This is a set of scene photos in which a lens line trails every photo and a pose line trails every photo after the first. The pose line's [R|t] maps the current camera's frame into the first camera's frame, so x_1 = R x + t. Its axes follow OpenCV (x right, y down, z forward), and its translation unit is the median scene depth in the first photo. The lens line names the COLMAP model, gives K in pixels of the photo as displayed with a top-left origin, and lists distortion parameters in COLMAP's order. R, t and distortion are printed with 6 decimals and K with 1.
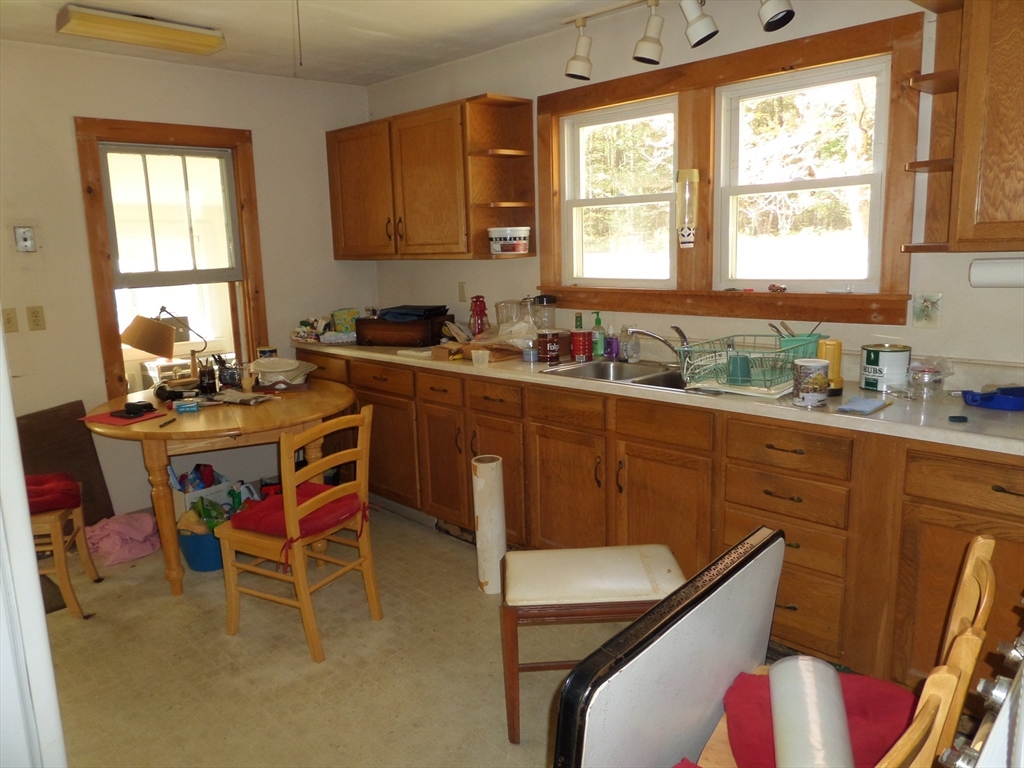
lens RADIAL K [[733.4, 0, 510.5], [0, 733.4, 382.6], [0, 0, 1]] dist [-0.007708, -0.015187]
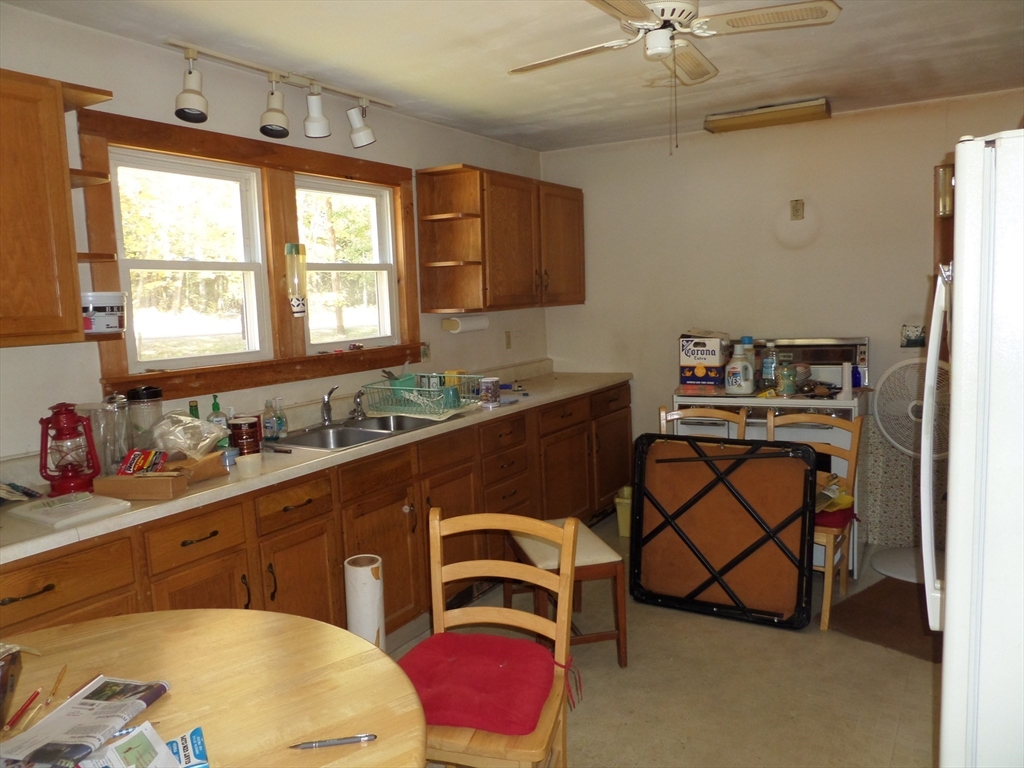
lens RADIAL K [[733.4, 0, 510.7], [0, 733.4, 382.4], [0, 0, 1]] dist [-0.007708, -0.015187]
pose [[-0.215958, -0.080636, 0.973067, -0.859870], [0.216147, 0.967910, 0.128179, -0.162729], [-0.952178, 0.238007, -0.191599, 0.938478]]
